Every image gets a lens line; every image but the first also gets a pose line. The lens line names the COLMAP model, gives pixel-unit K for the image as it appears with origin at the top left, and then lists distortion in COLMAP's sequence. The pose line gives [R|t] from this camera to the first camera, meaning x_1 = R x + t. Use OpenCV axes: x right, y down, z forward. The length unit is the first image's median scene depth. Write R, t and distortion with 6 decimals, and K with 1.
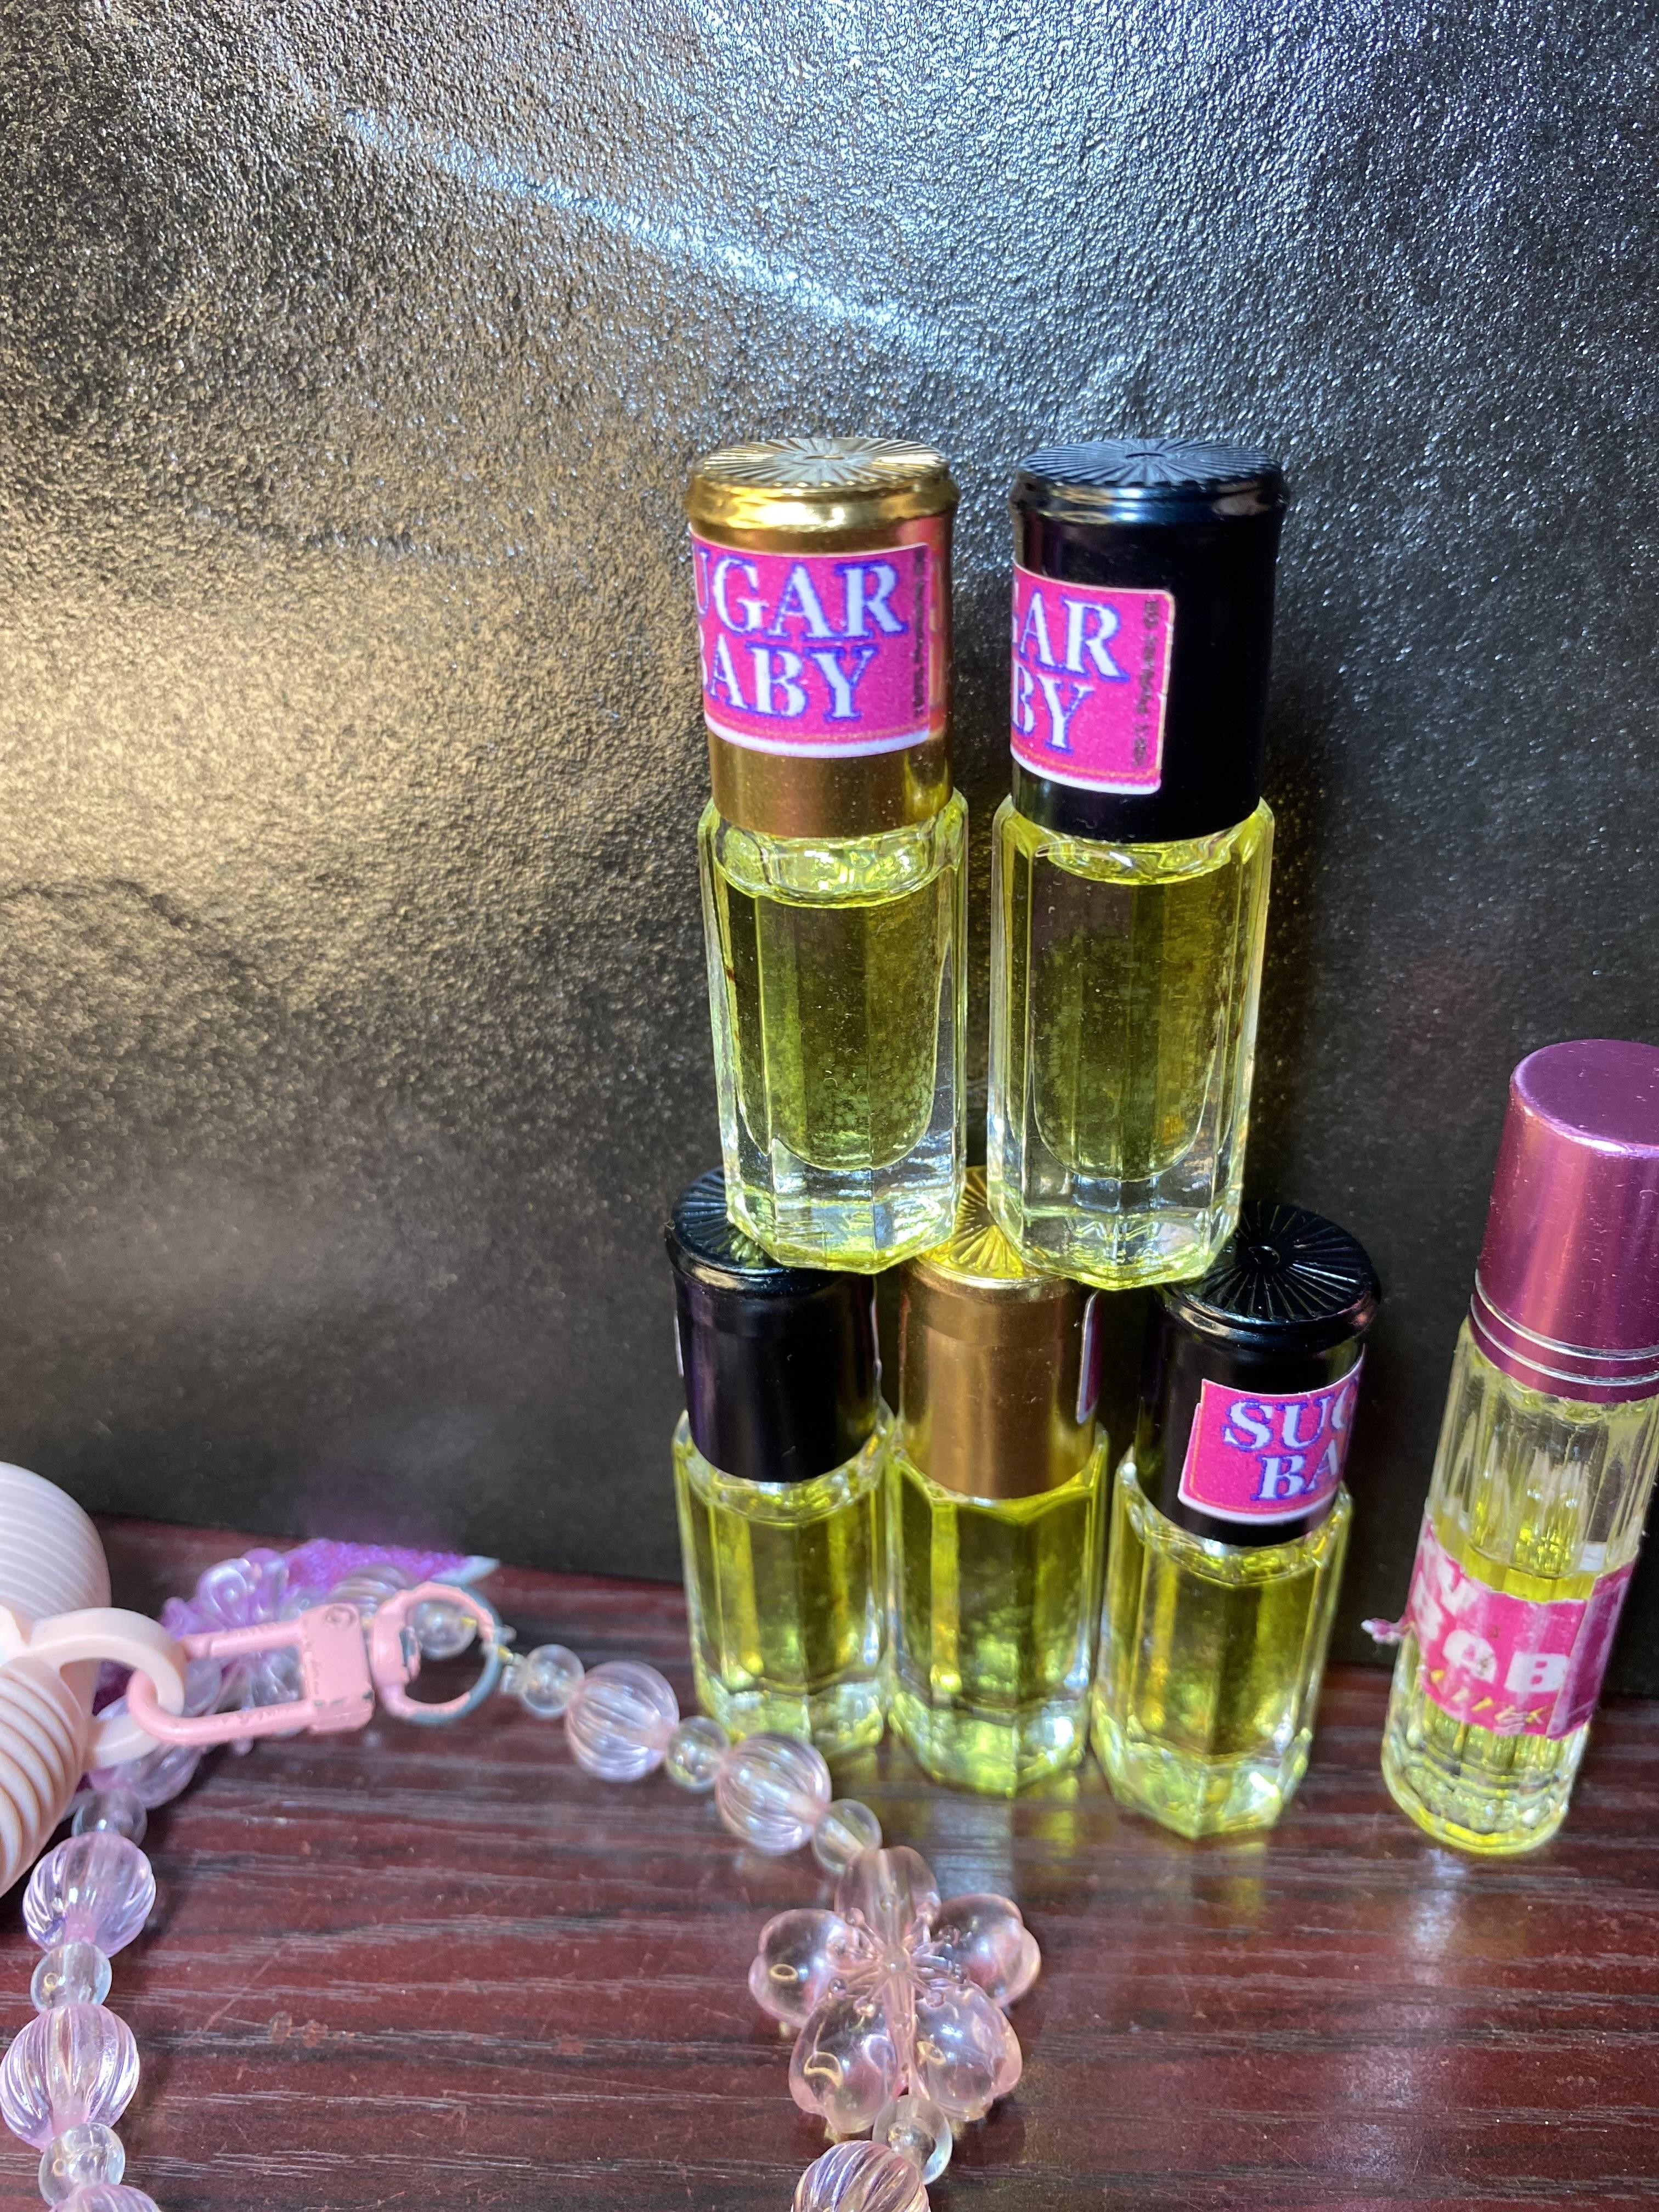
lens RADIAL K [[1790.6, 0, 840.8], [0, 1790.6, 1106.5], [0, 0, 1]] dist [-0.041614, 0.033961]
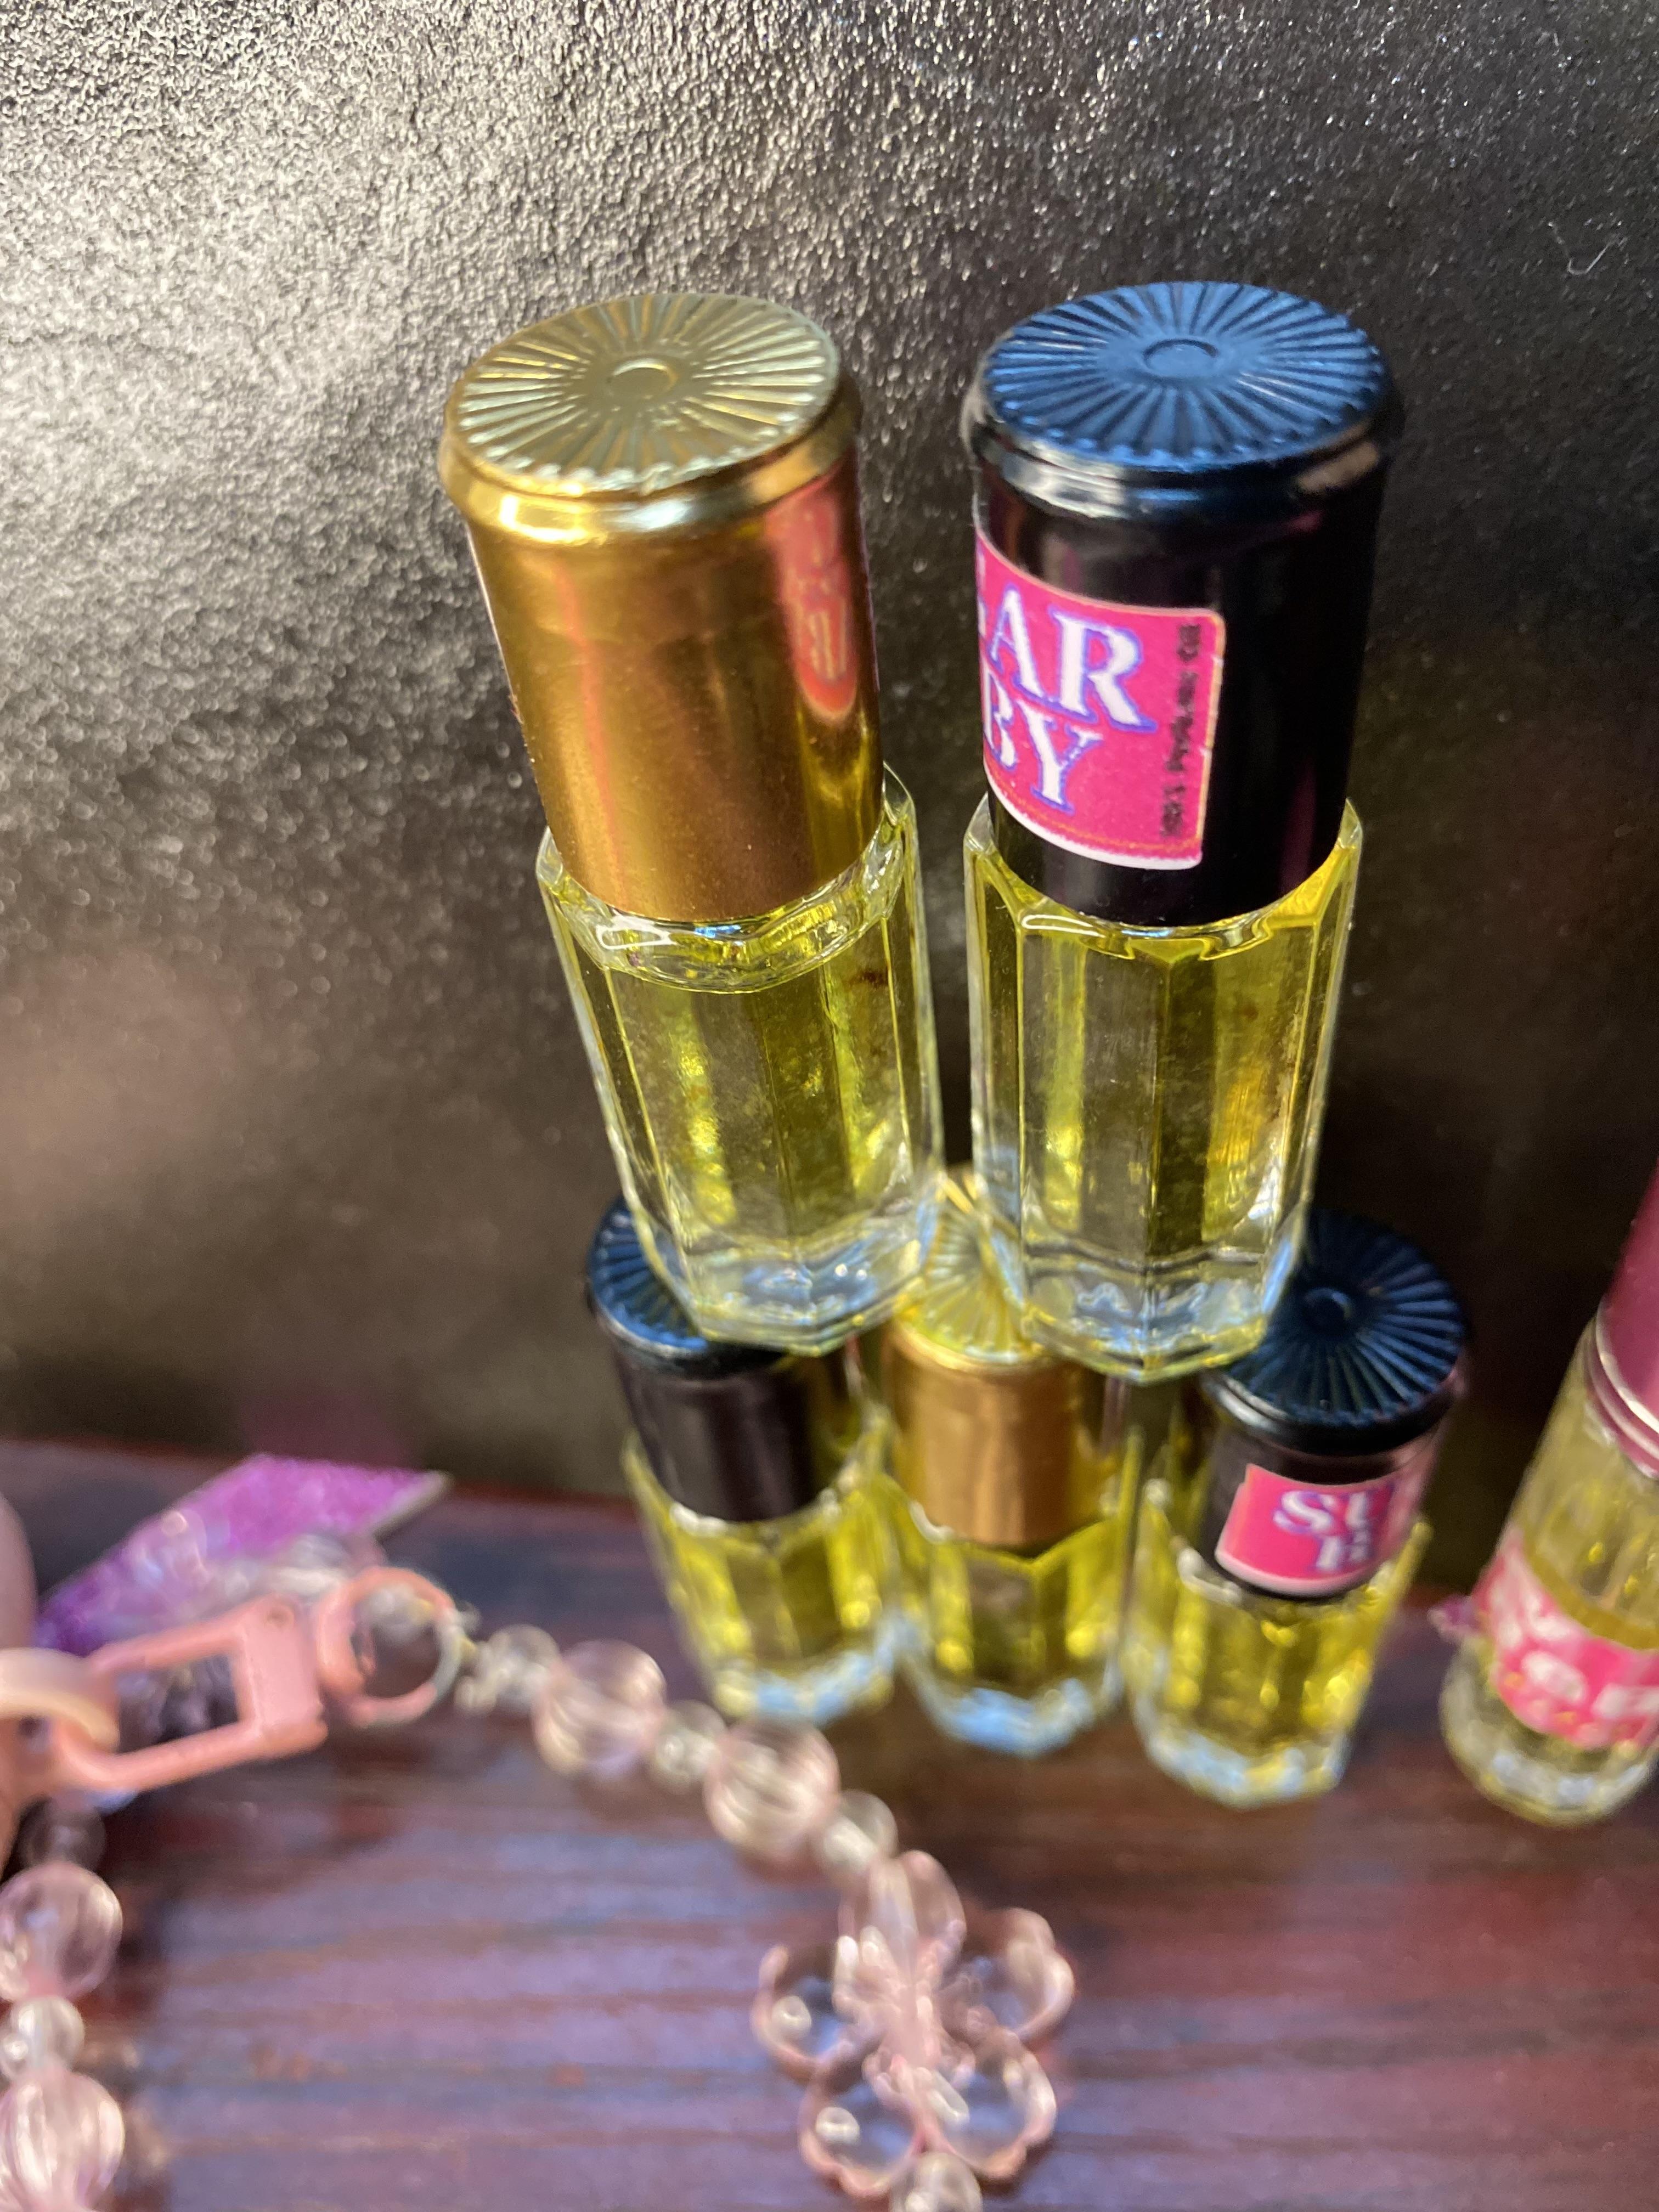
lens RADIAL K [[1790.6, 0, 845.3], [0, 1790.6, 1065.9], [0, 0, 1]] dist [-0.041614, 0.033961]
pose [[0.998699, -0.043653, -0.026363, 0.045363], [0.049363, 0.957296, 0.284863, -0.240178], [0.012802, -0.285794, 0.958206, 0.253999]]
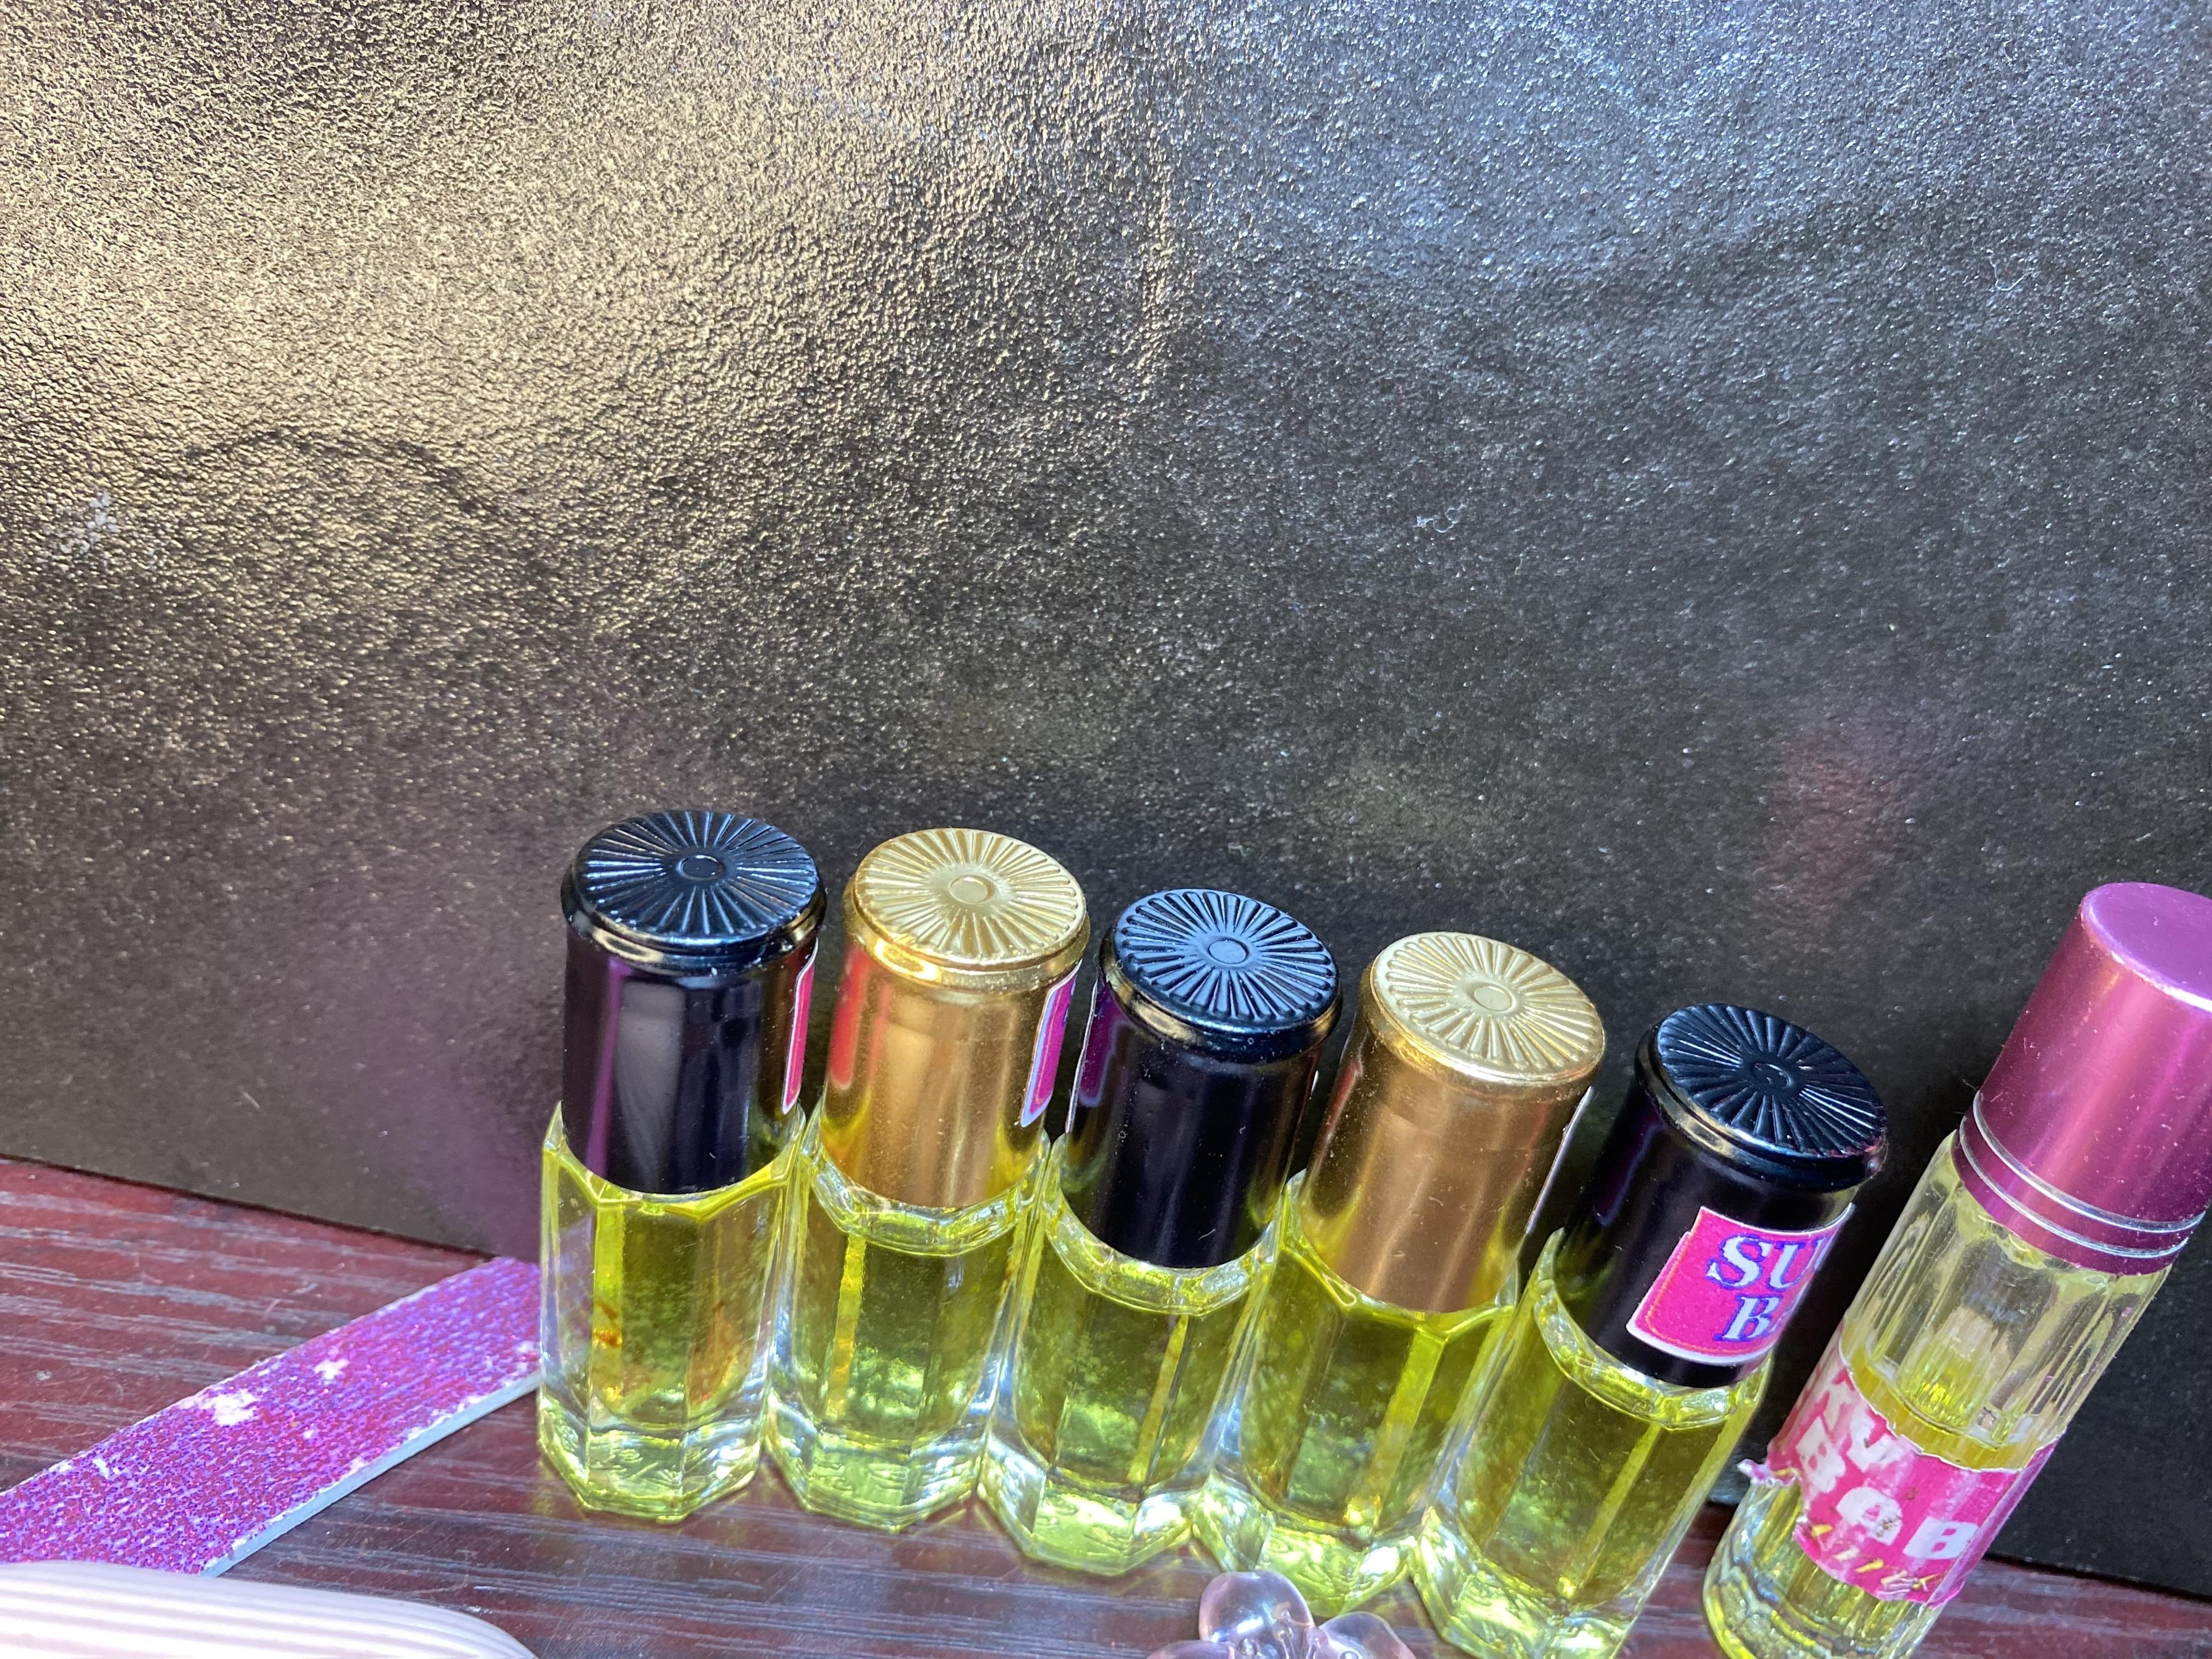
lens RADIAL K [[1790.6, 0, 1088.6], [0, 1790.6, 806.5], [0, 0, 1]] dist [-0.041614, 0.033961]
pose [[0.975809, 0.128923, 0.176568, -0.258115], [-0.130976, 0.991386, -0.000027, -0.004926], [-0.175051, -0.023100, 0.984288, 0.167844]]
